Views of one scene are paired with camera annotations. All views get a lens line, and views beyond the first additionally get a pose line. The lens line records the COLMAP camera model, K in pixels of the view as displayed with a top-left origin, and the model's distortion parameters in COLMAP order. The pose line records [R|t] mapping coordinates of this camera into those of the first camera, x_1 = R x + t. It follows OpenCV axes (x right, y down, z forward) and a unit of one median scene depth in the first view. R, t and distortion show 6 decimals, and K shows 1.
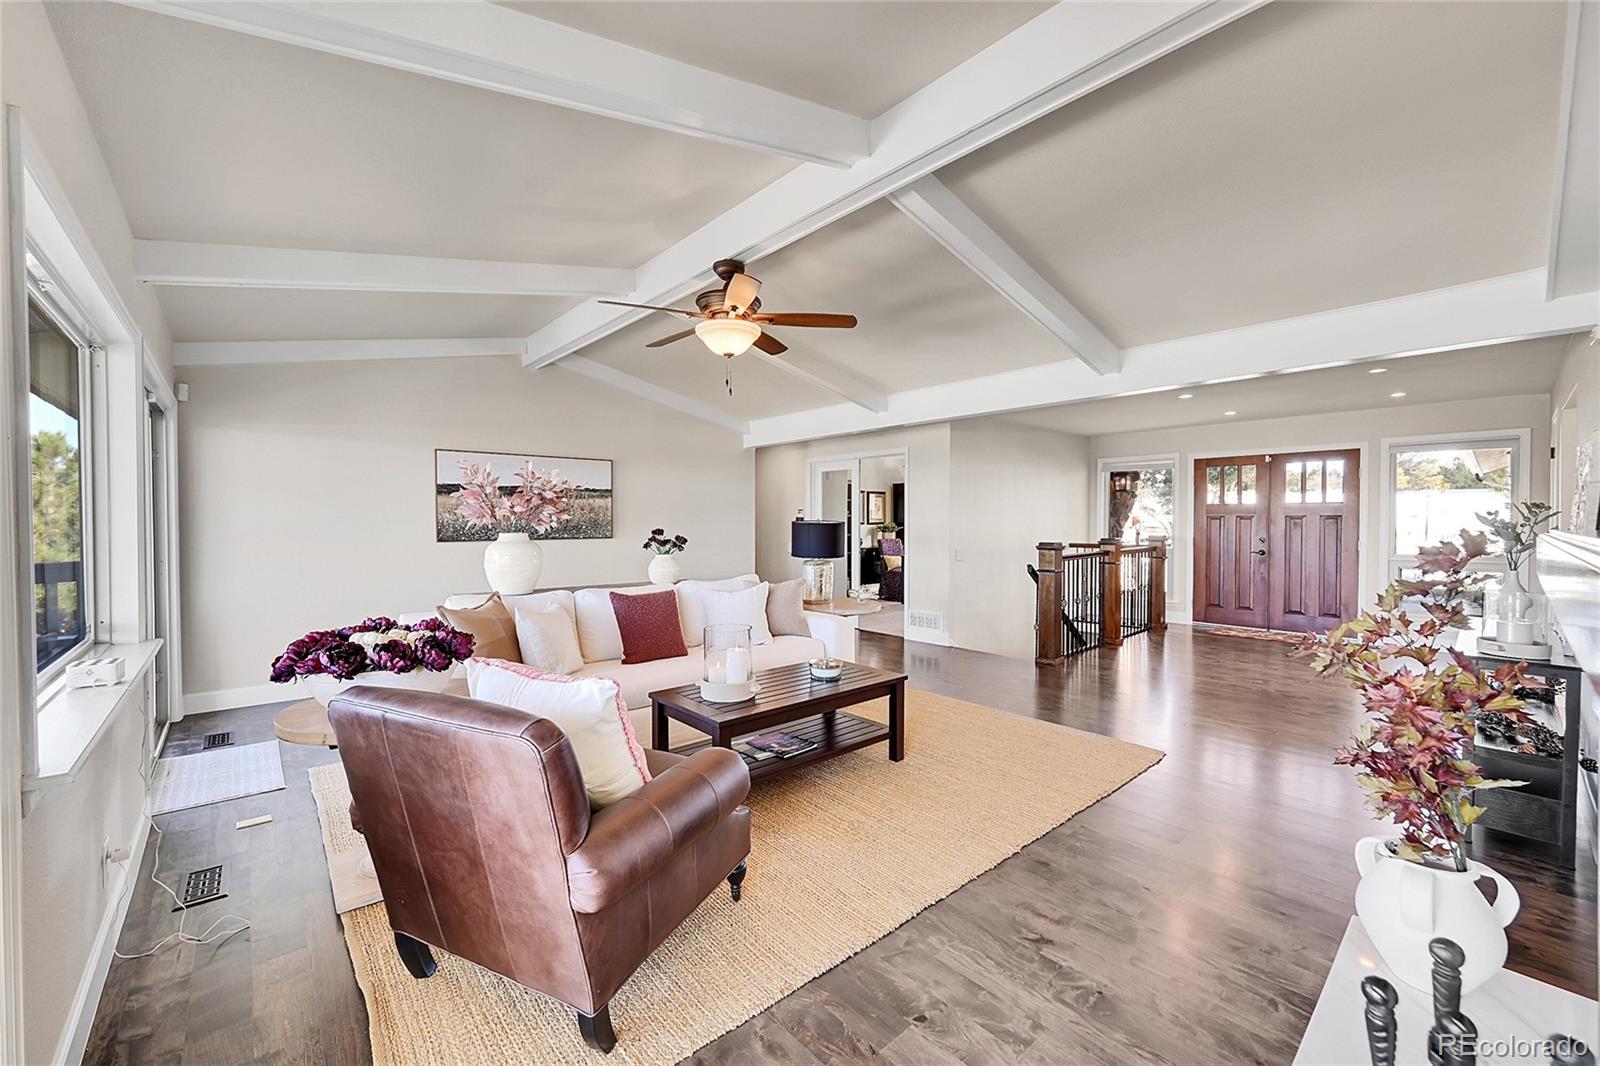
lens RADIAL K [[632.9, 0, 801.8], [0, 632.9, 531.3], [0, 0, 1]] dist [0.002493, 0.000816]
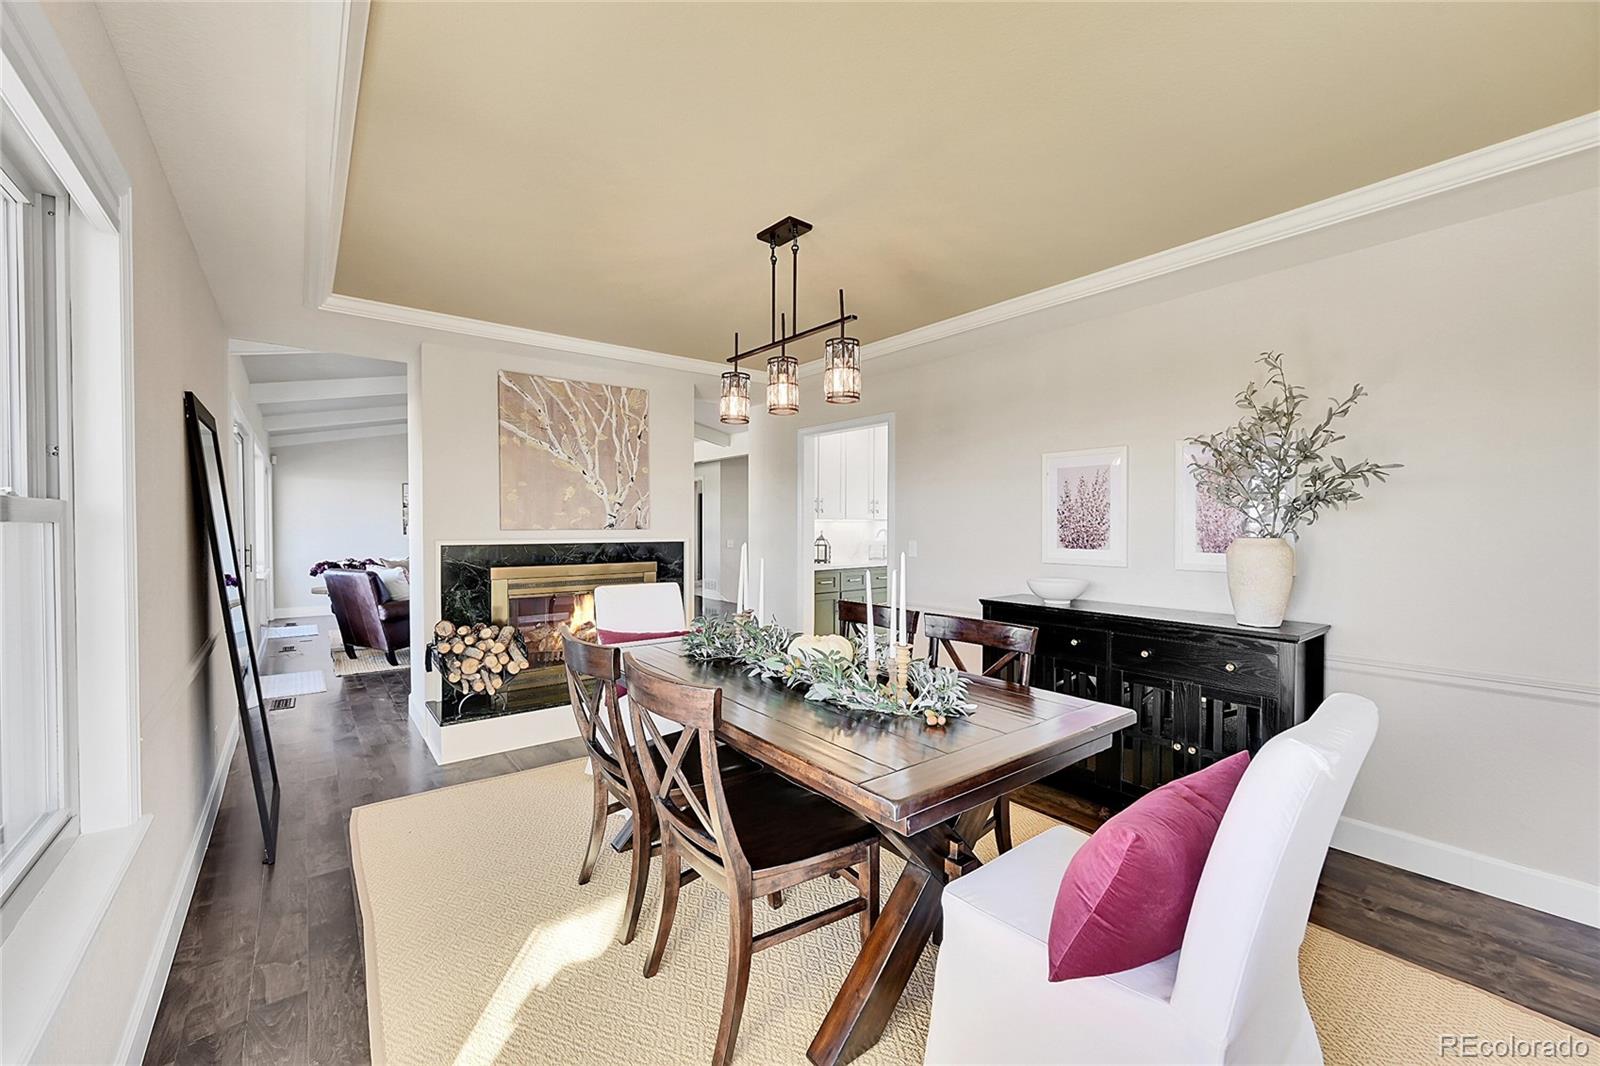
lens RADIAL K [[632.9, 0, 791.2], [0, 632.9, 531.3], [0, 0, 1]] dist [0.002493, 0.000816]
pose [[0.997879, -0.000855, -0.065083, 0.378960], [0.000572, 0.999990, -0.004368, 0.009960], [0.065086, 0.004321, 0.997870, -0.428843]]
